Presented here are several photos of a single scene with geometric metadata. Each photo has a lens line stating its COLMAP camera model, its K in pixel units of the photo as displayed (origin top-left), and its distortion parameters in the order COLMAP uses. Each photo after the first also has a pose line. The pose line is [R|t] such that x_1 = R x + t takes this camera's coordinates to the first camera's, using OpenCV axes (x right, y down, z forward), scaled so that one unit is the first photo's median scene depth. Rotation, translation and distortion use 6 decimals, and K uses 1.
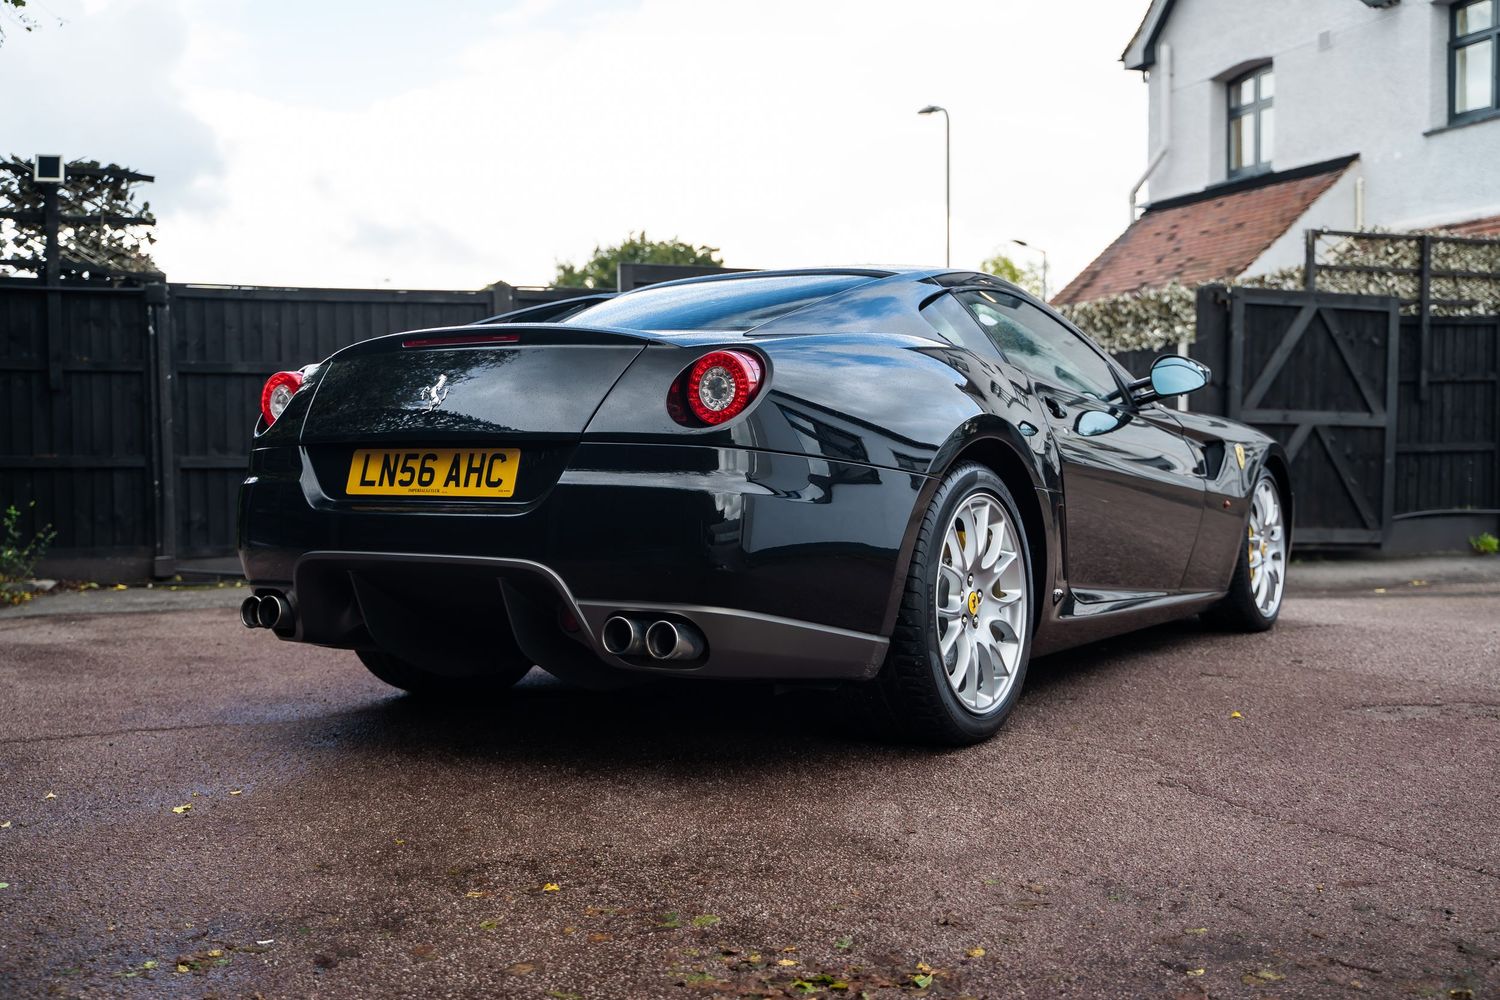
lens RADIAL K [[1639.2, 0, 753.9], [0, 1639.2, 518.5], [0, 0, 1]] dist [-0.058437, 0.140877]
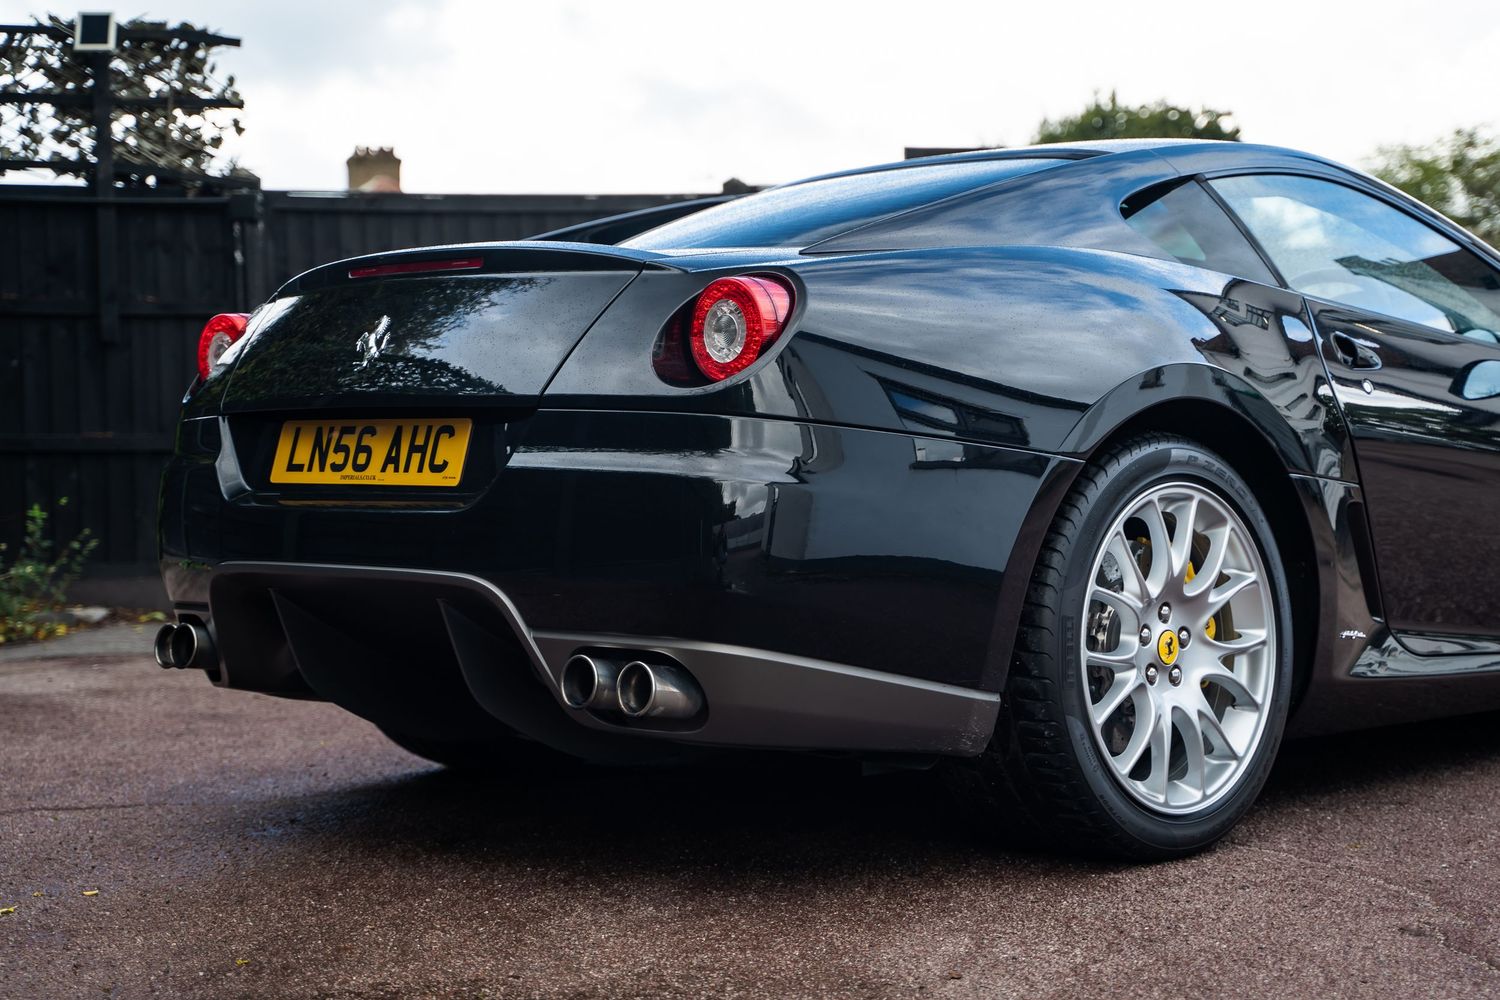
lens RADIAL K [[2481.4, 0, 750.0], [0, 2481.4, 500.0], [0, 0, 1]] dist [0.174558, 0.050771]
pose [[0.975517, 0.002171, -0.219912, 0.090813], [-0.004922, 0.999916, -0.011966, 0.002215], [0.219868, 0.012755, 0.975446, -0.013807]]
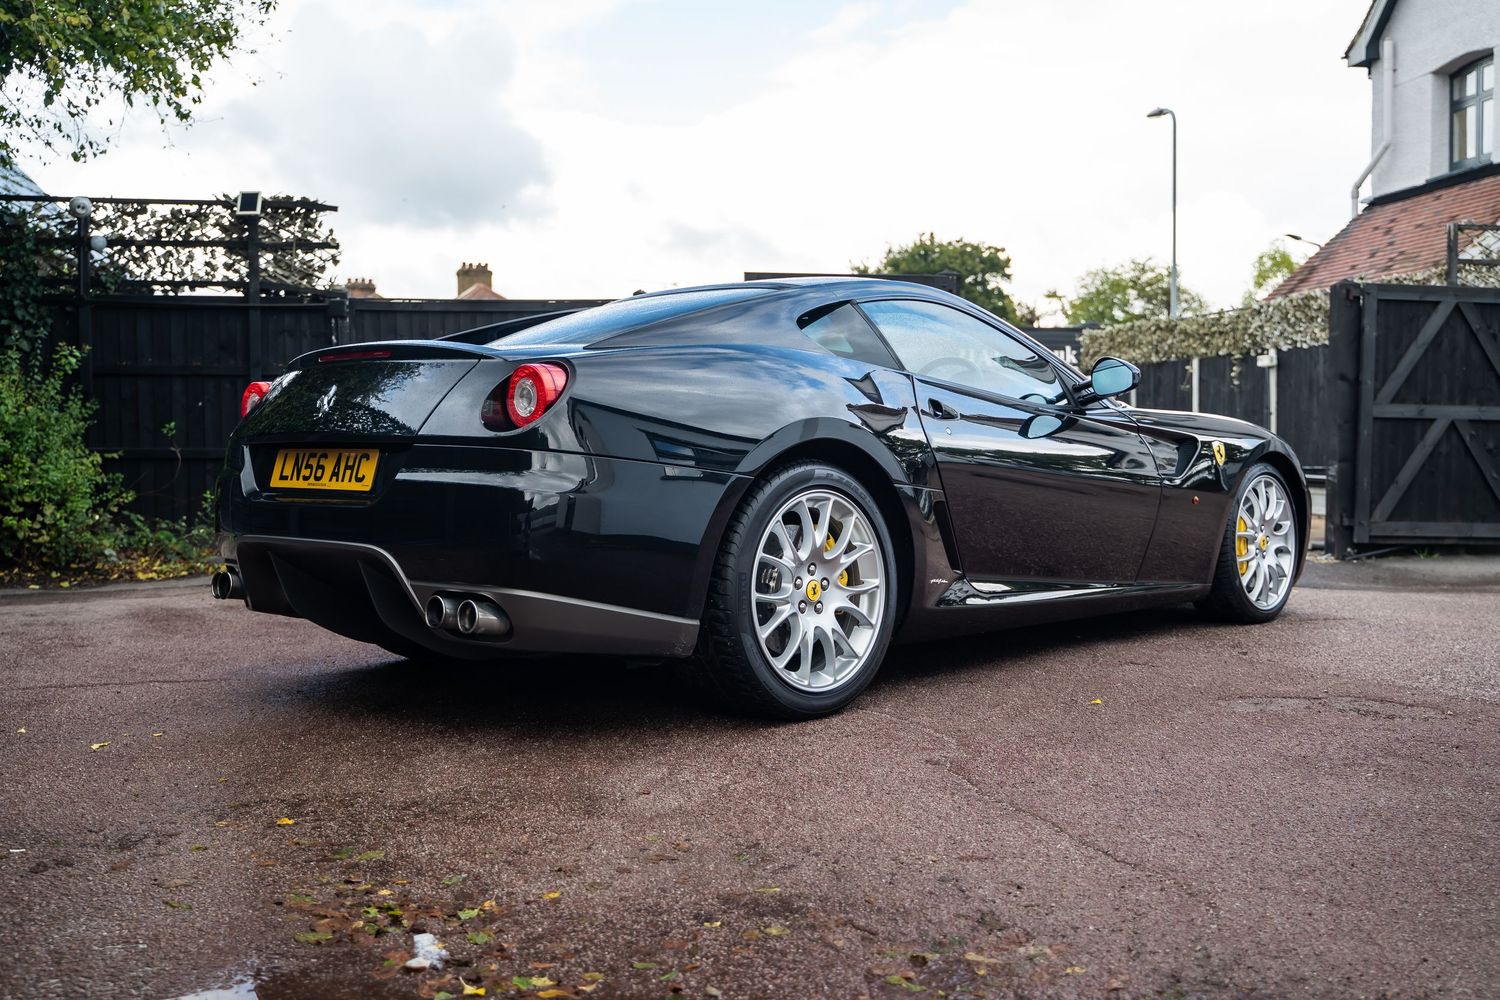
lens RADIAL K [[1547.2, 0, 750.0], [0, 1547.2, 500.0], [0, 0, 1]] dist [-0.083051, 0.126669]
pose [[0.980159, 0.008910, -0.198013, 0.140640], [-0.009365, 0.999955, -0.001360, -0.003231], [0.197992, 0.003187, 0.980198, -0.008831]]
